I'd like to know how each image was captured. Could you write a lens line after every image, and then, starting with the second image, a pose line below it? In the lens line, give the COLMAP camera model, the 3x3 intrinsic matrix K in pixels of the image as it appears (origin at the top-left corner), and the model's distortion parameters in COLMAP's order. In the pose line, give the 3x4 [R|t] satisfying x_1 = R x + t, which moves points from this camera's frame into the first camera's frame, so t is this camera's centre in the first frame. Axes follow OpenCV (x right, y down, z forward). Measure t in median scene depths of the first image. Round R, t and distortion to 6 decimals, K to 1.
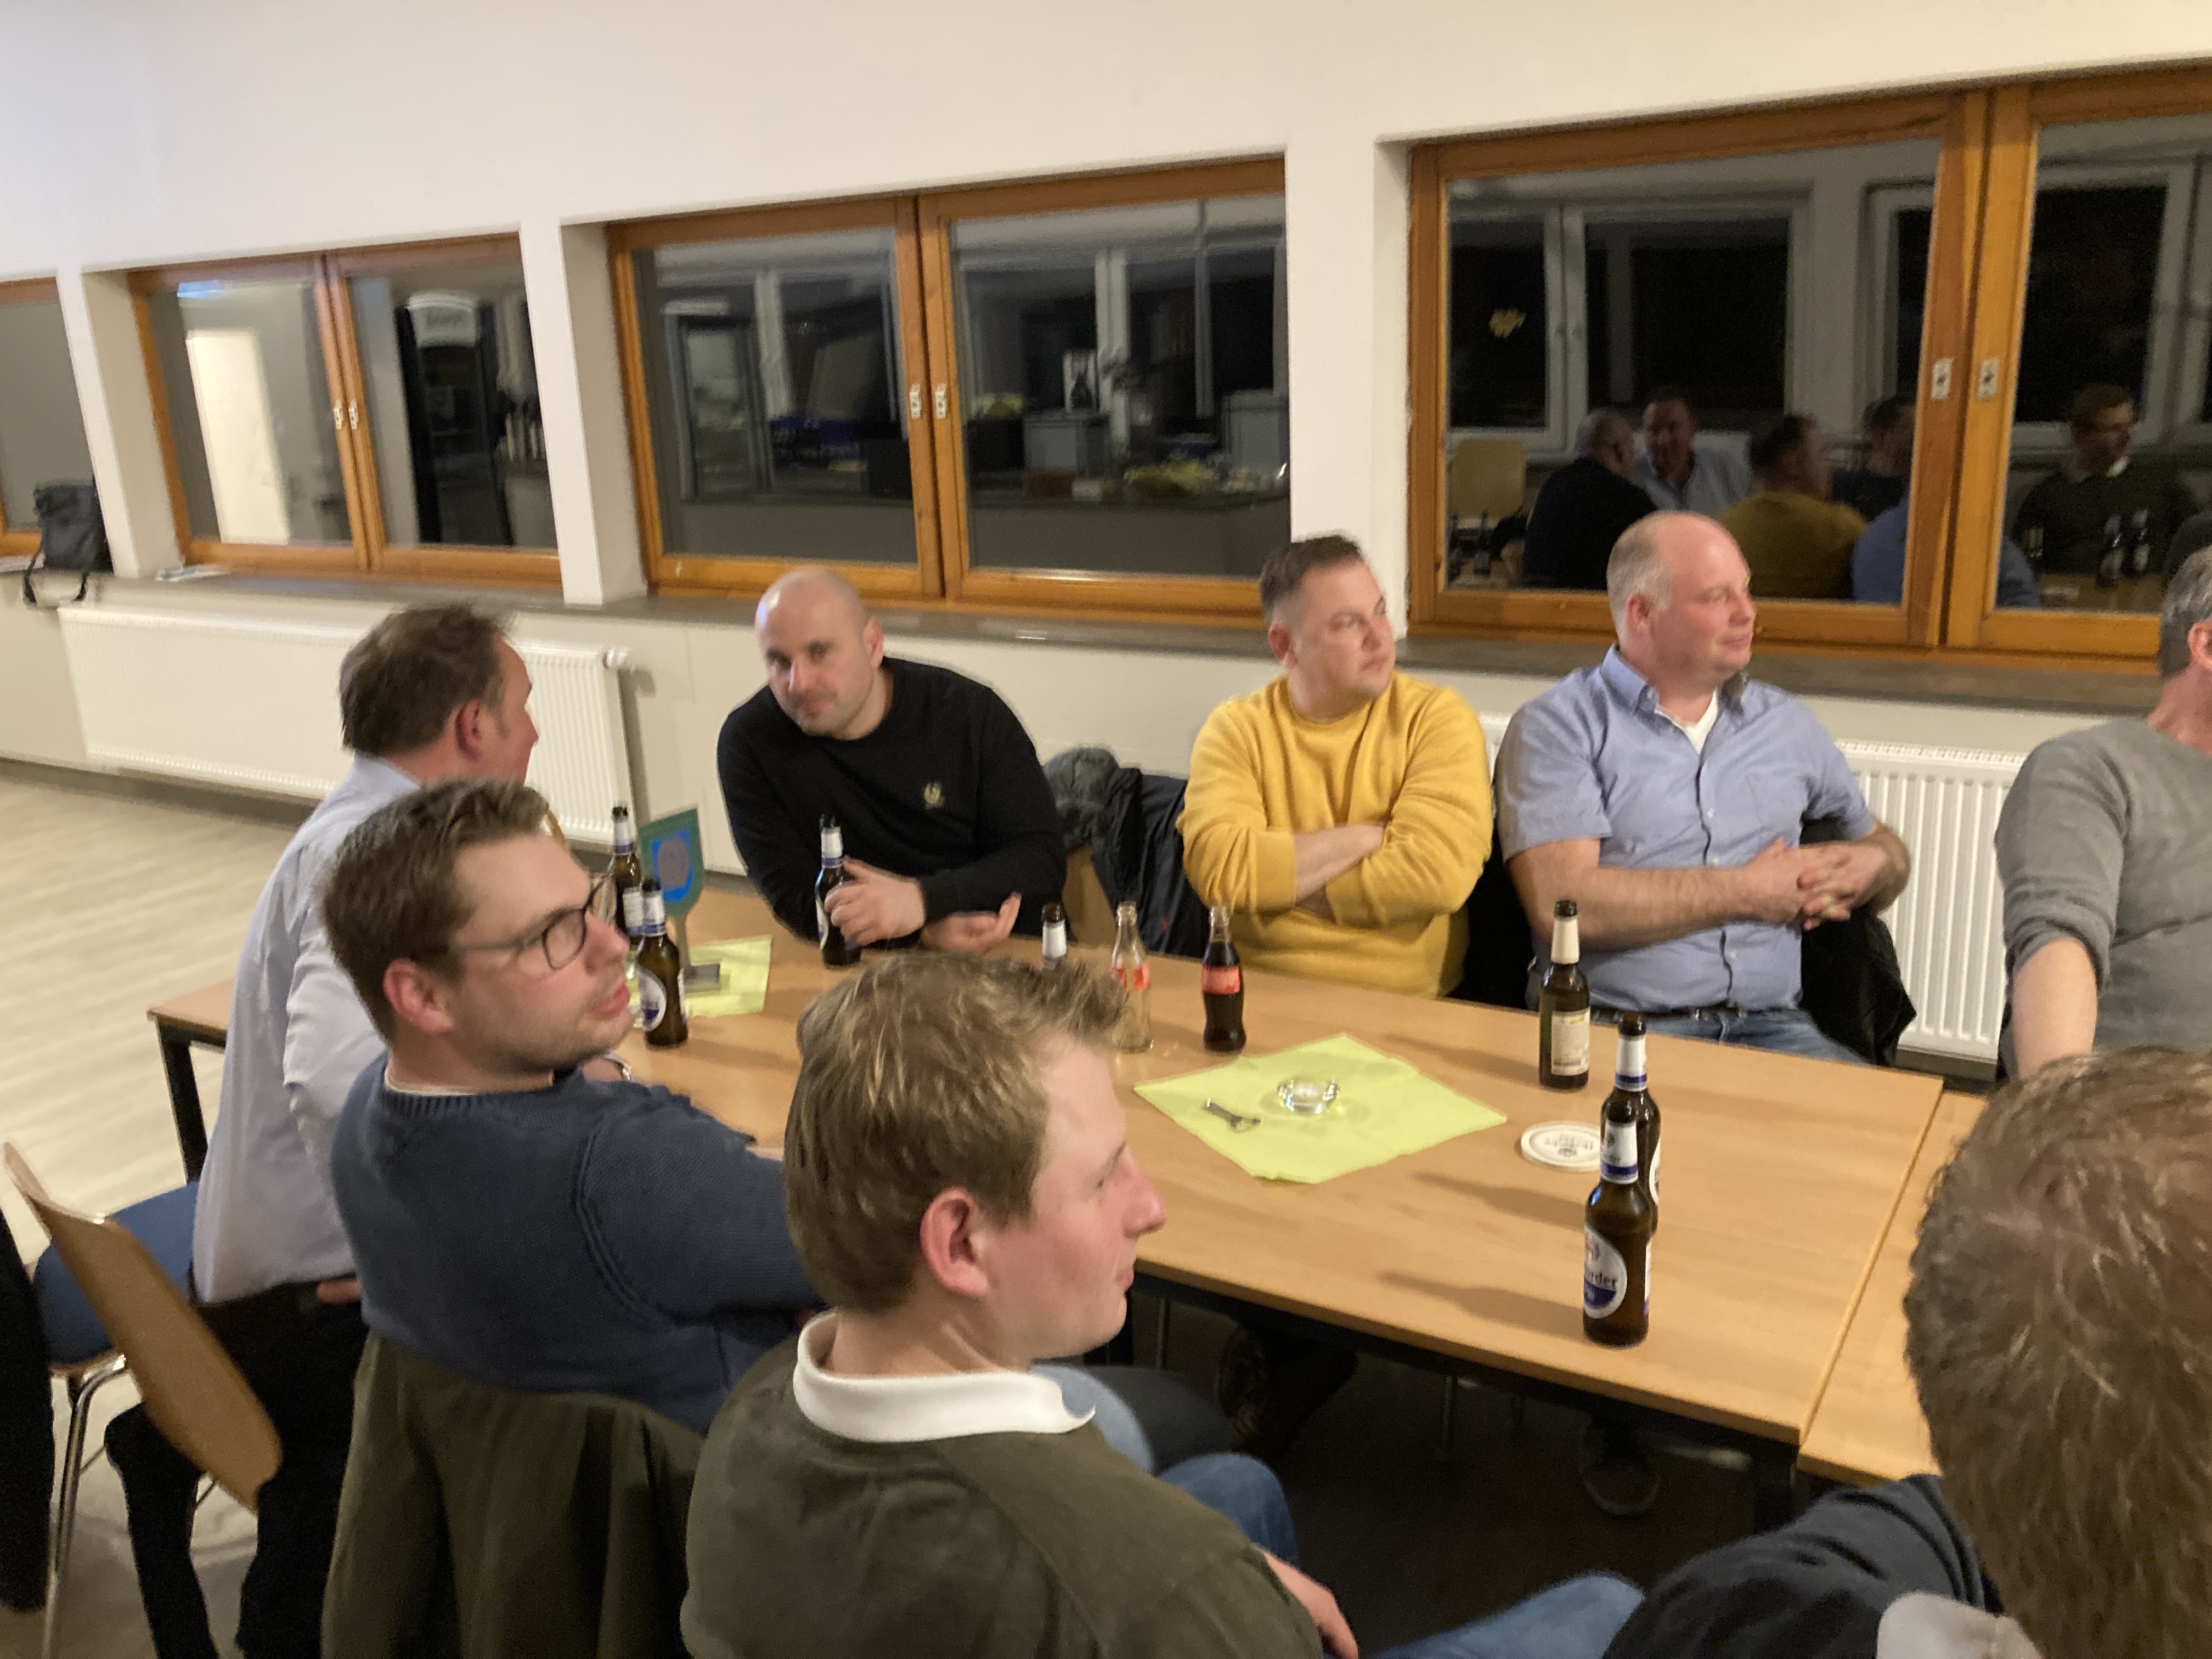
lens RADIAL K [[1847.6, 0, 1116.1], [0, 1847.6, 822.9], [0, 0, 1]] dist [0.028445, -0.024205]
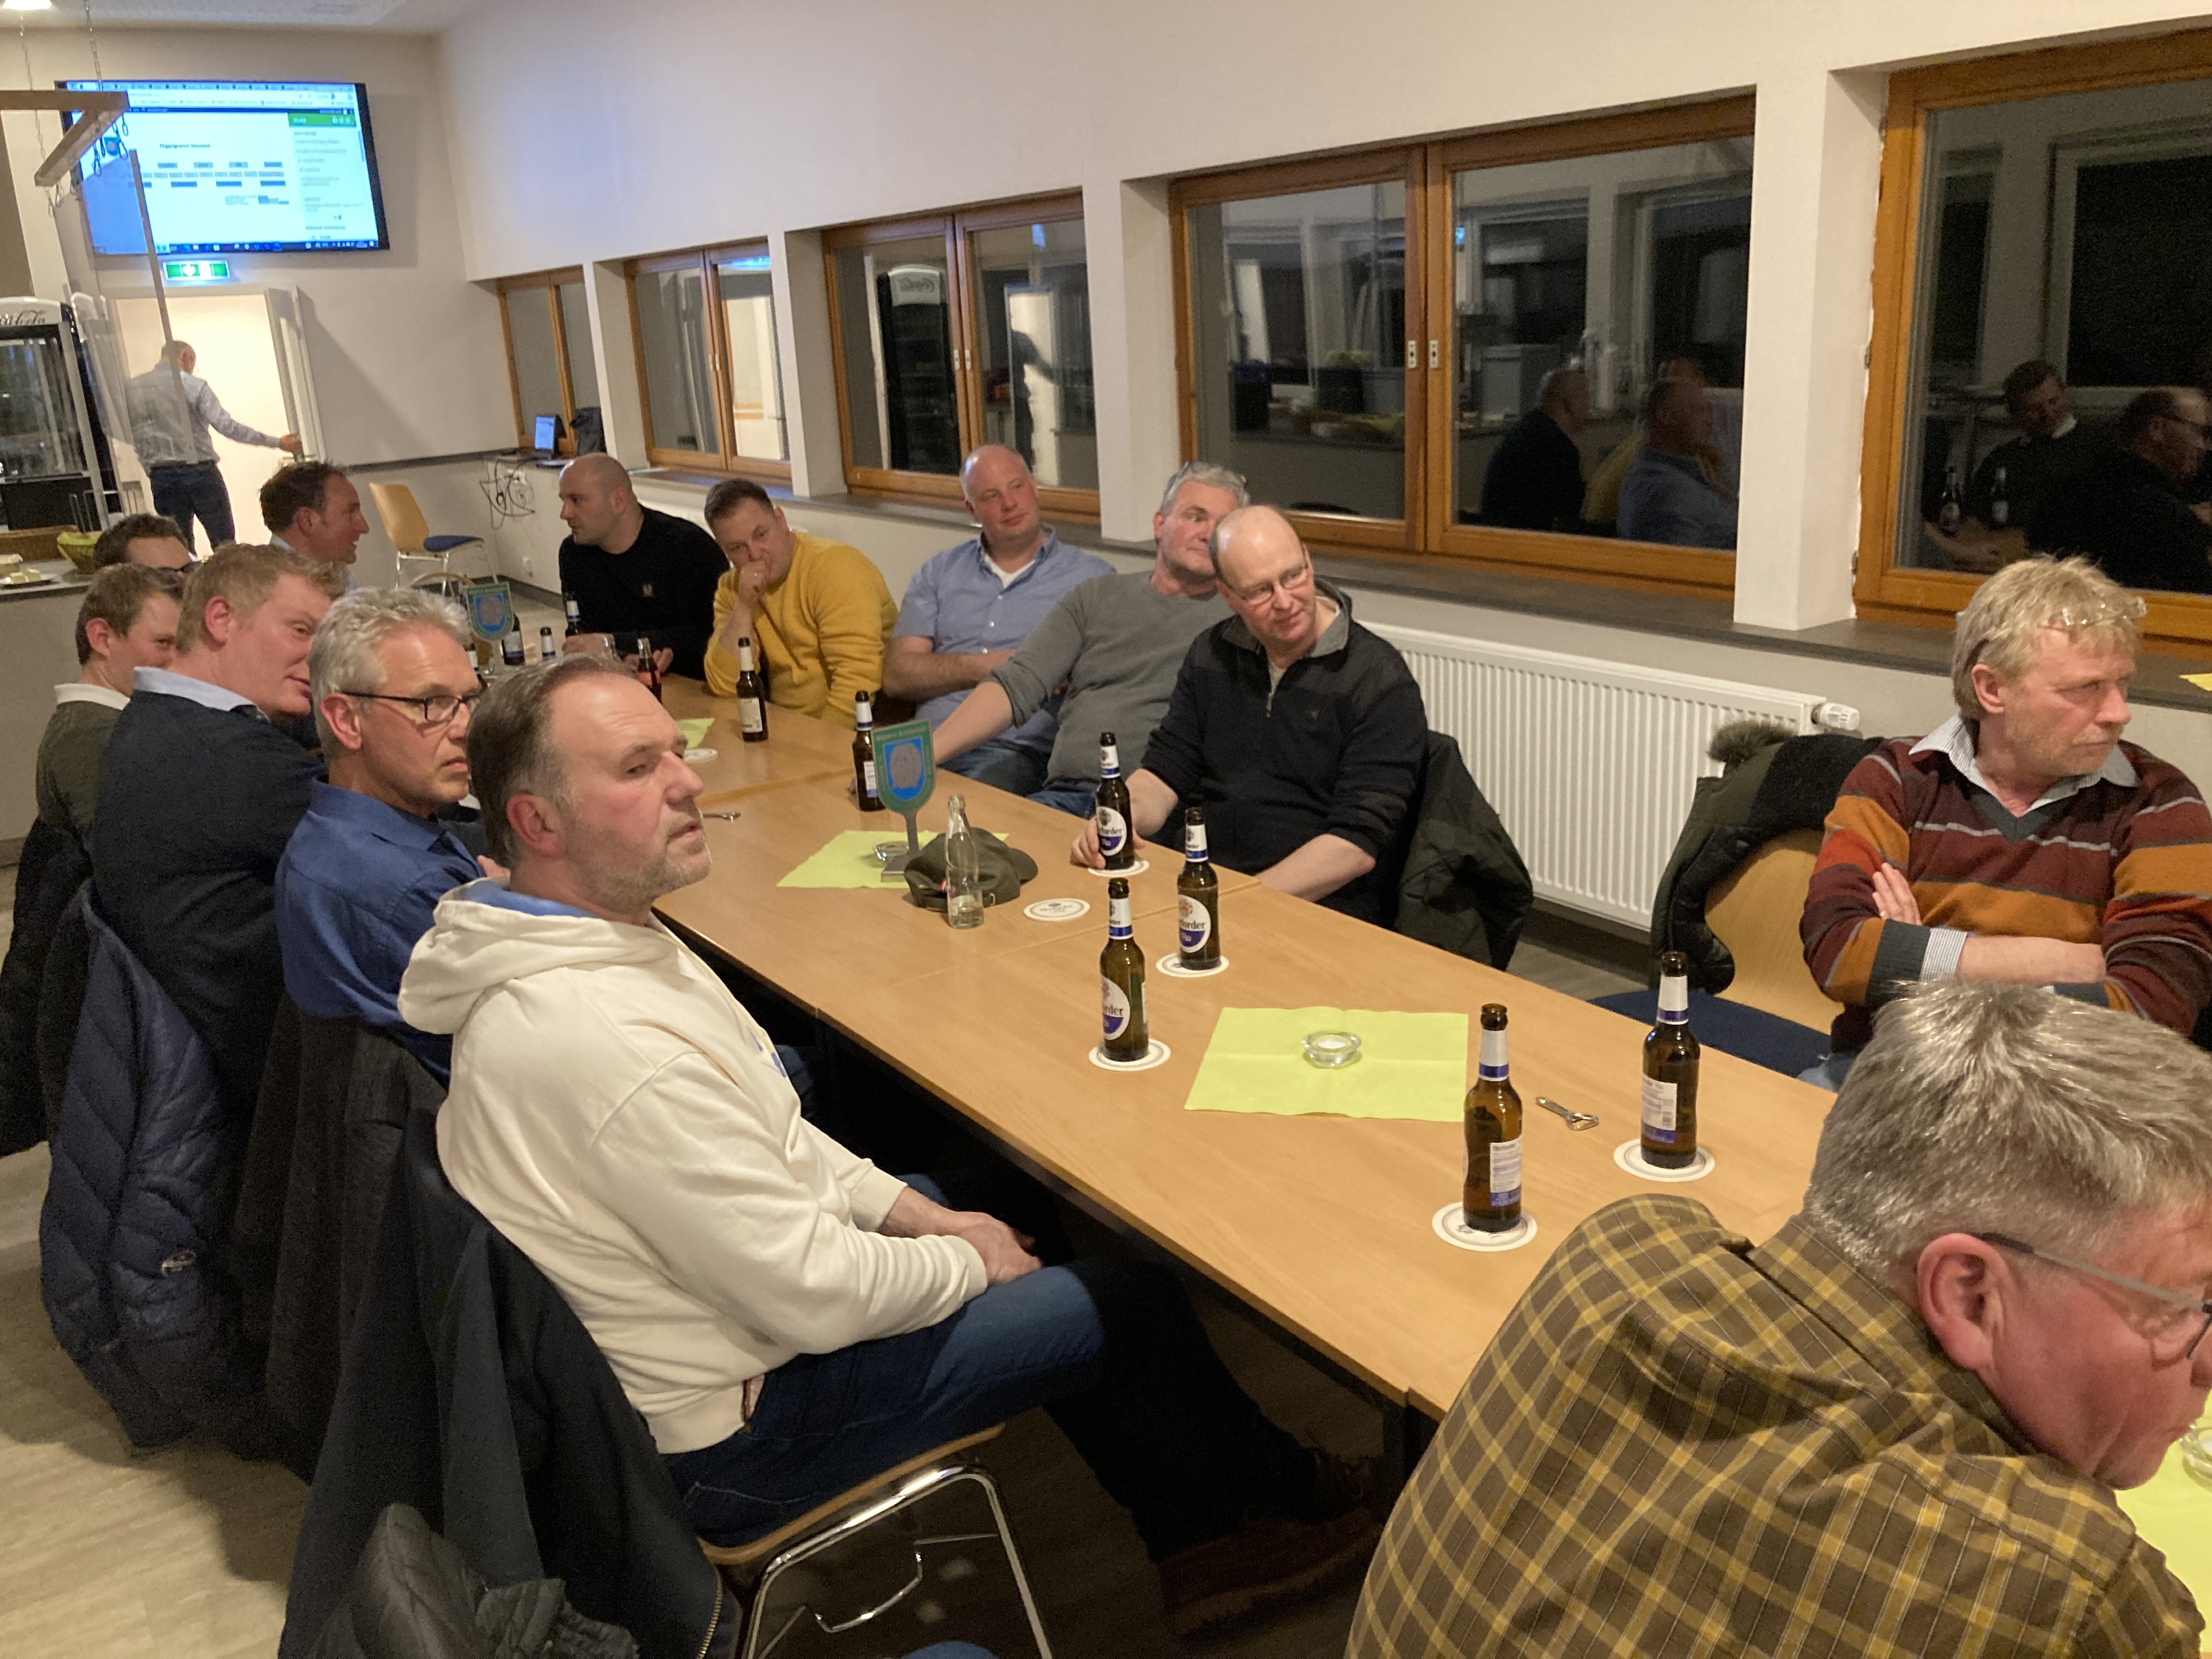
lens RADIAL K [[1847.6, 0, 1113.2], [0, 1847.6, 848.1], [0, 0, 1]] dist [0.028445, -0.024205]
pose [[0.918341, 0.107215, -0.380993, 0.355106], [-0.089996, 0.993961, 0.062786, 0.025978], [0.385423, -0.023371, 0.922444, -0.158655]]
